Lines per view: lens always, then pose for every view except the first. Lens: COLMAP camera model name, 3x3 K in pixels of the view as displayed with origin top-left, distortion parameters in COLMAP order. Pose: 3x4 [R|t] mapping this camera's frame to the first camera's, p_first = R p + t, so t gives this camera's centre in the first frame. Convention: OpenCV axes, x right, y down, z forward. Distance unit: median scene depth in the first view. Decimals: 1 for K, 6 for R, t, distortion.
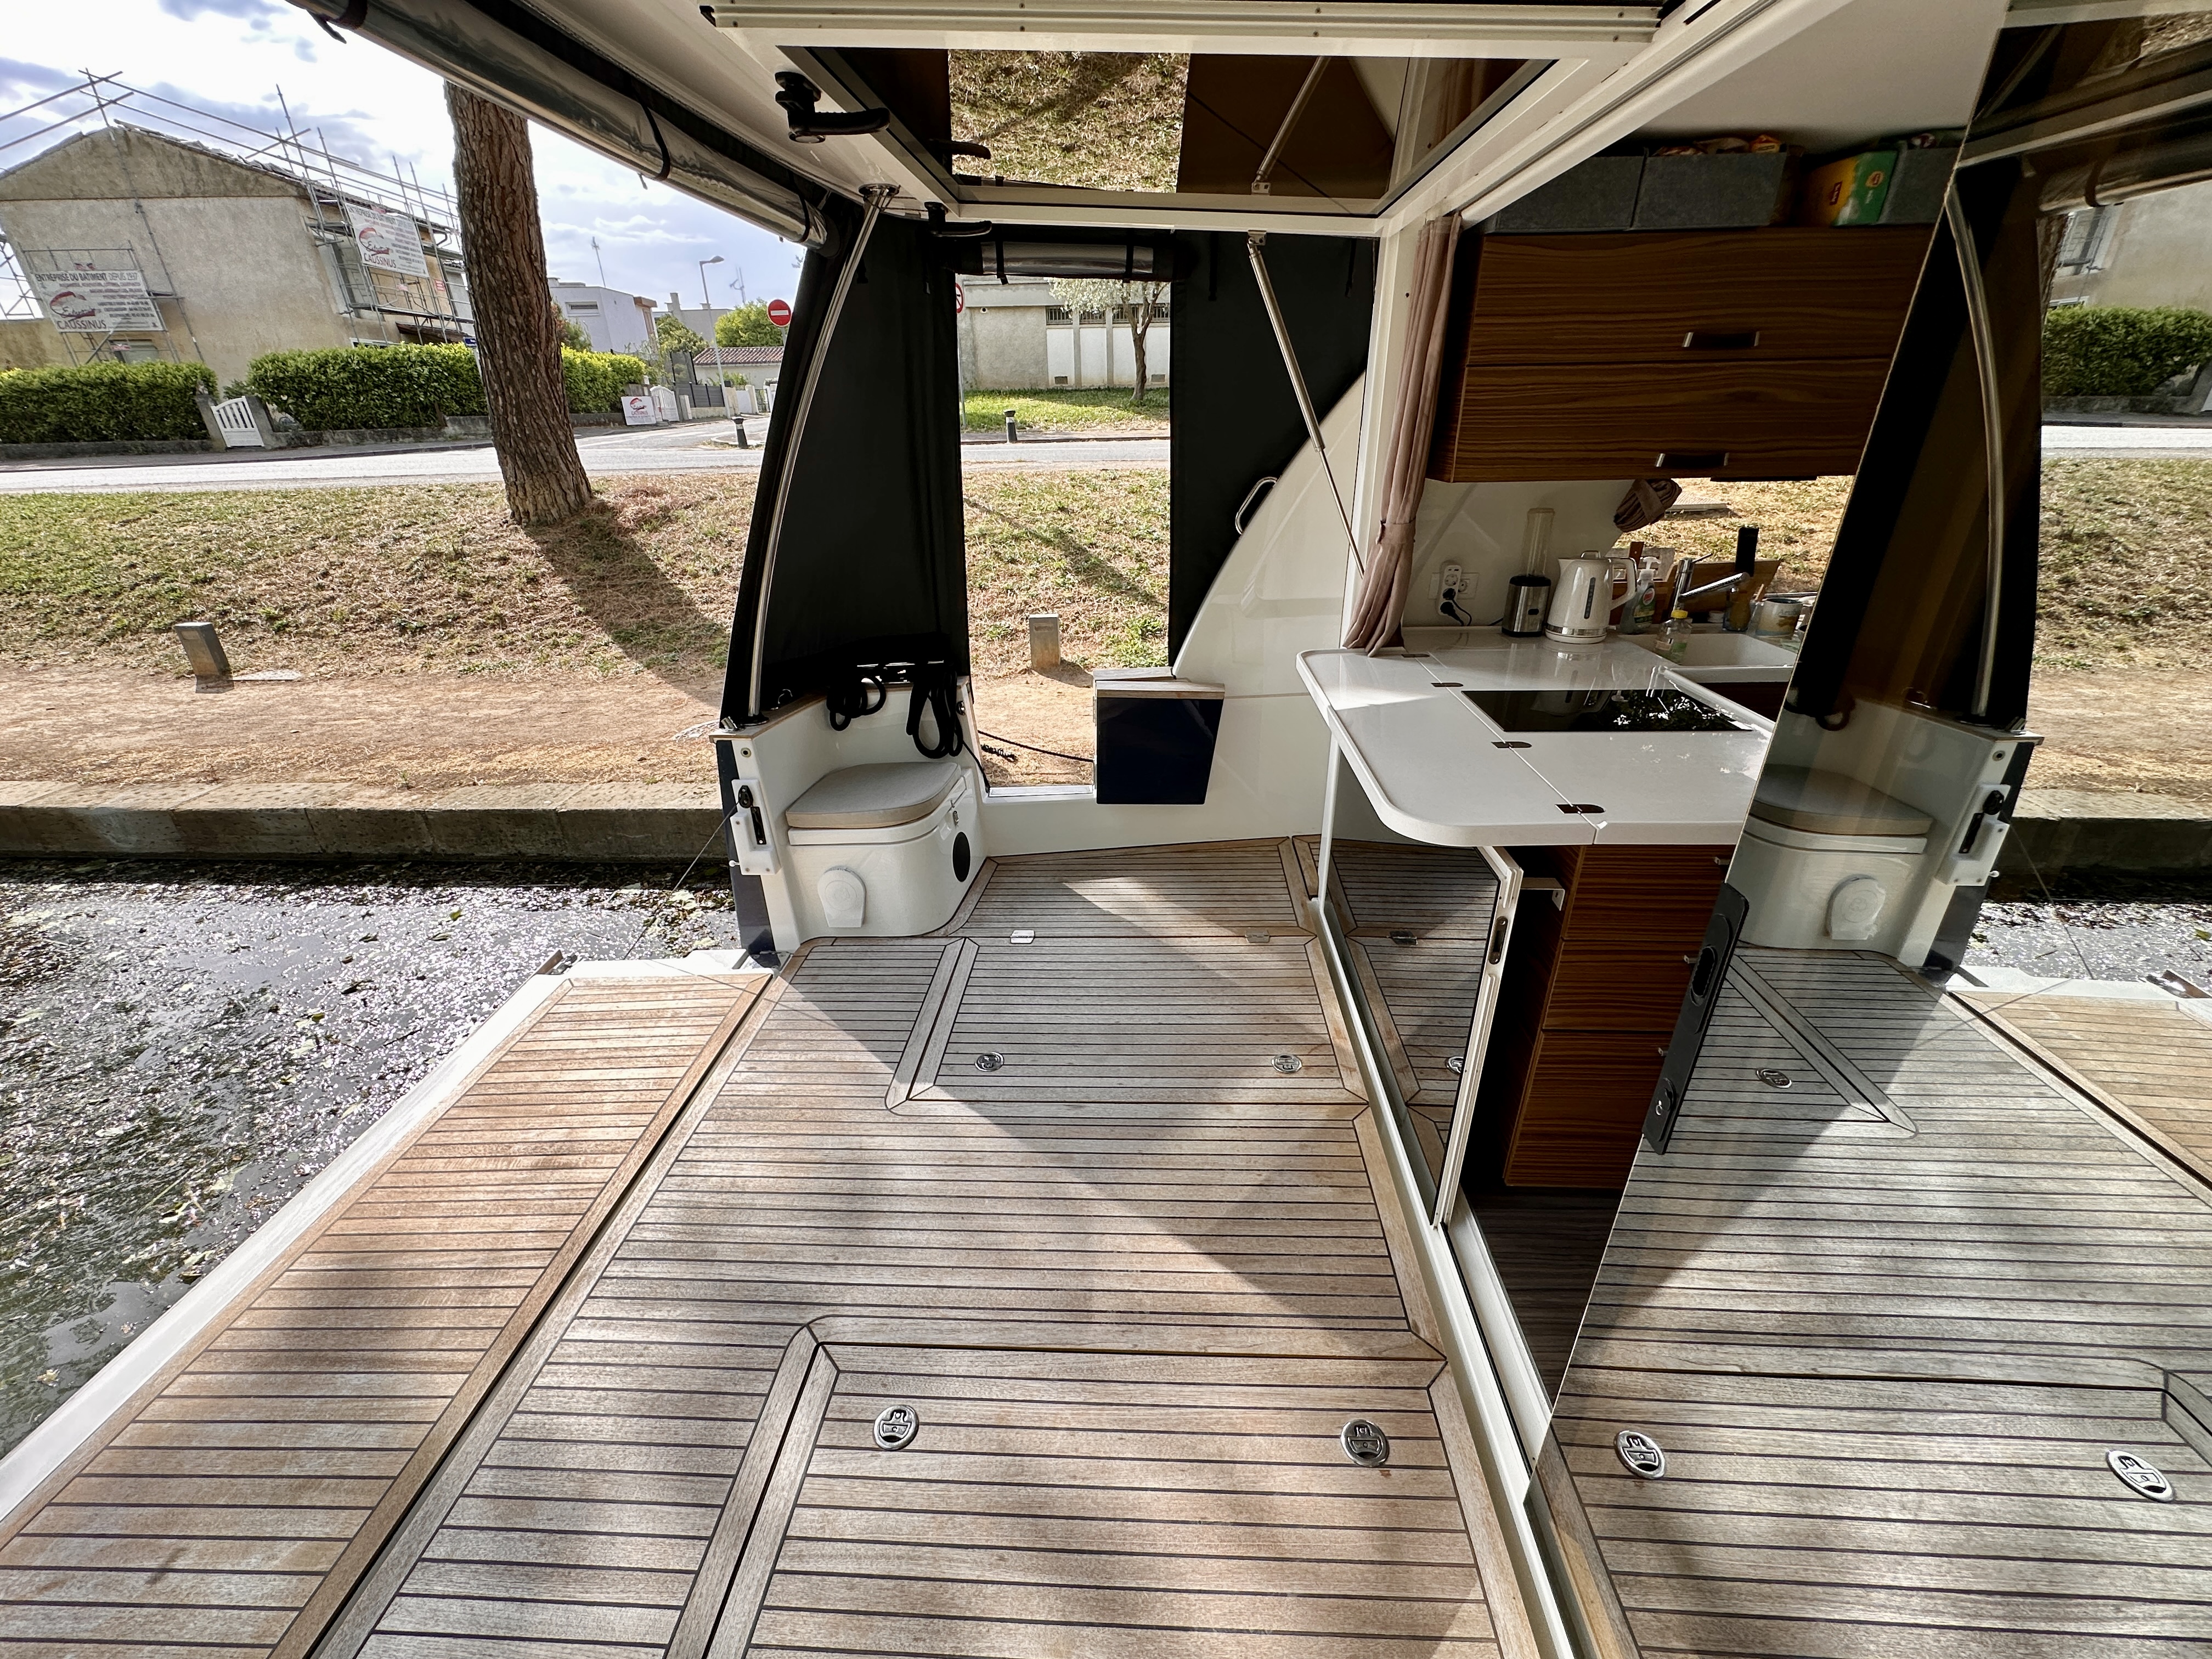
lens RADIAL K [[886.1, 0, 1106.0], [0, 886.1, 829.5], [0, 0, 1]] dist [-0.006122, 0.002213]
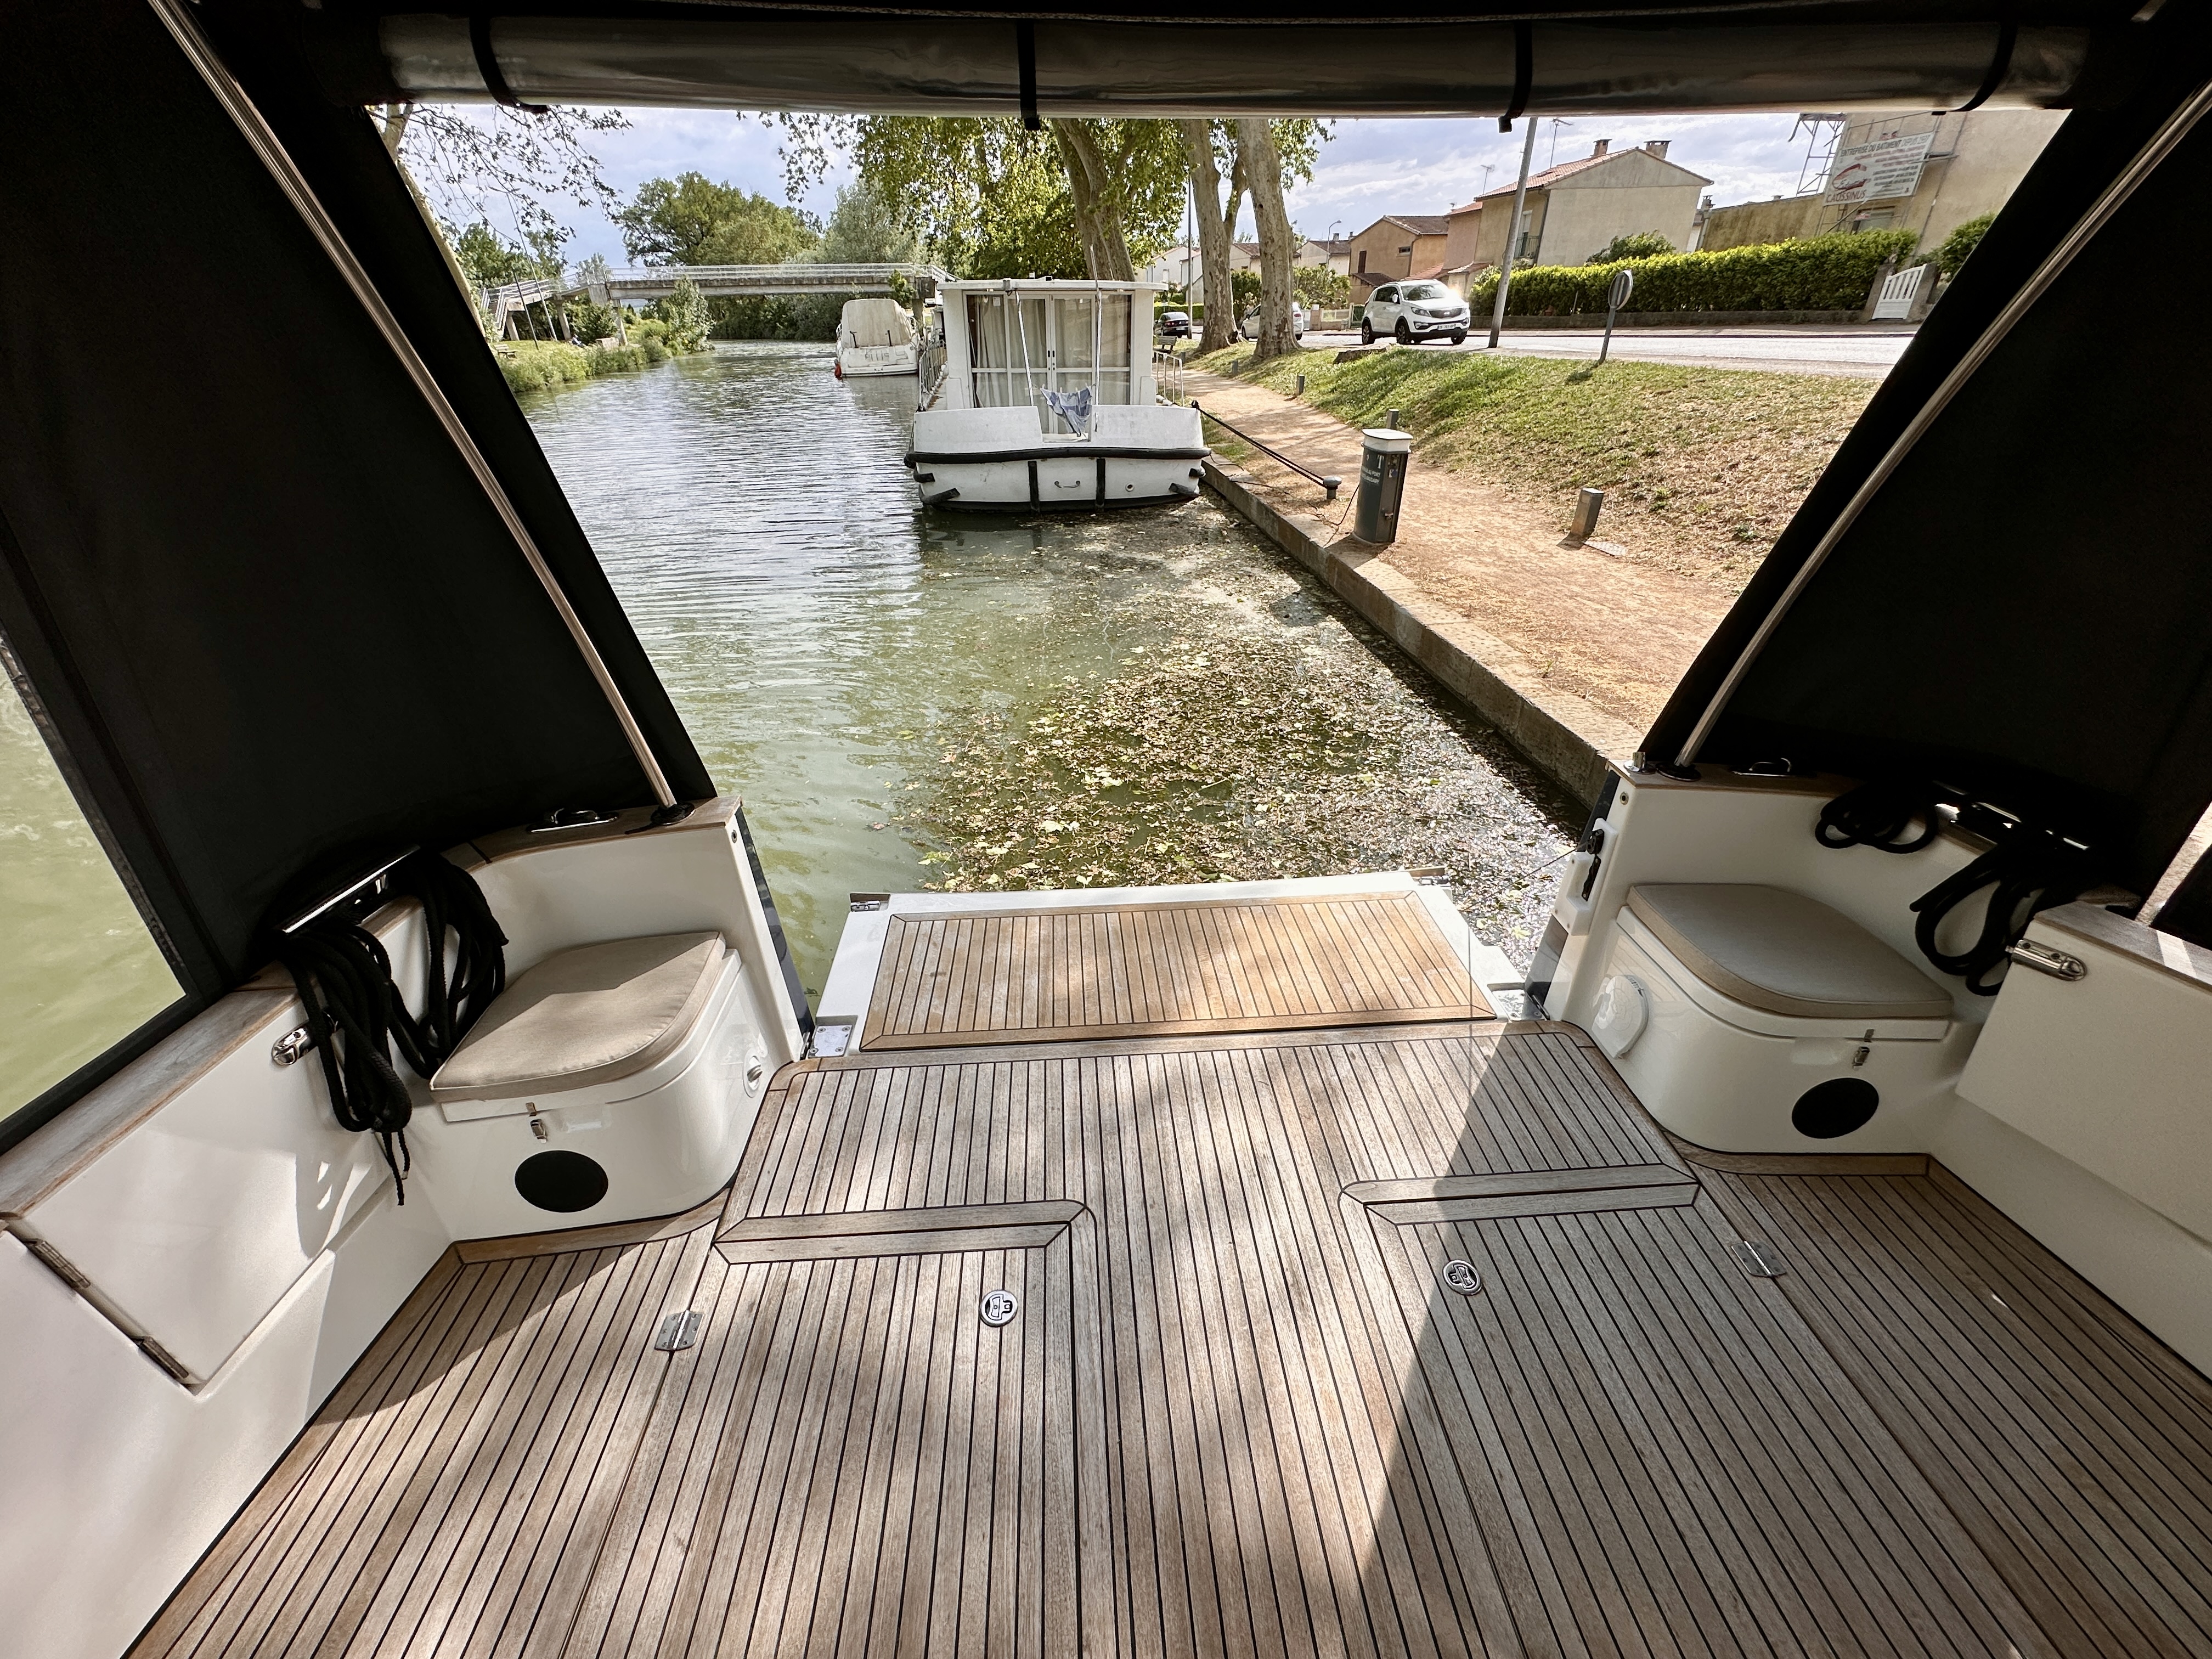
lens RADIAL K [[886.1, 0, 1106.0], [0, 886.1, 829.5], [0, 0, 1]] dist [-0.006122, 0.002213]
pose [[0.114639, 0.523320, -0.844390, 0.206242], [-0.411218, 0.798749, 0.439204, -0.191251], [0.904300, 0.296878, 0.306766, 0.274402]]
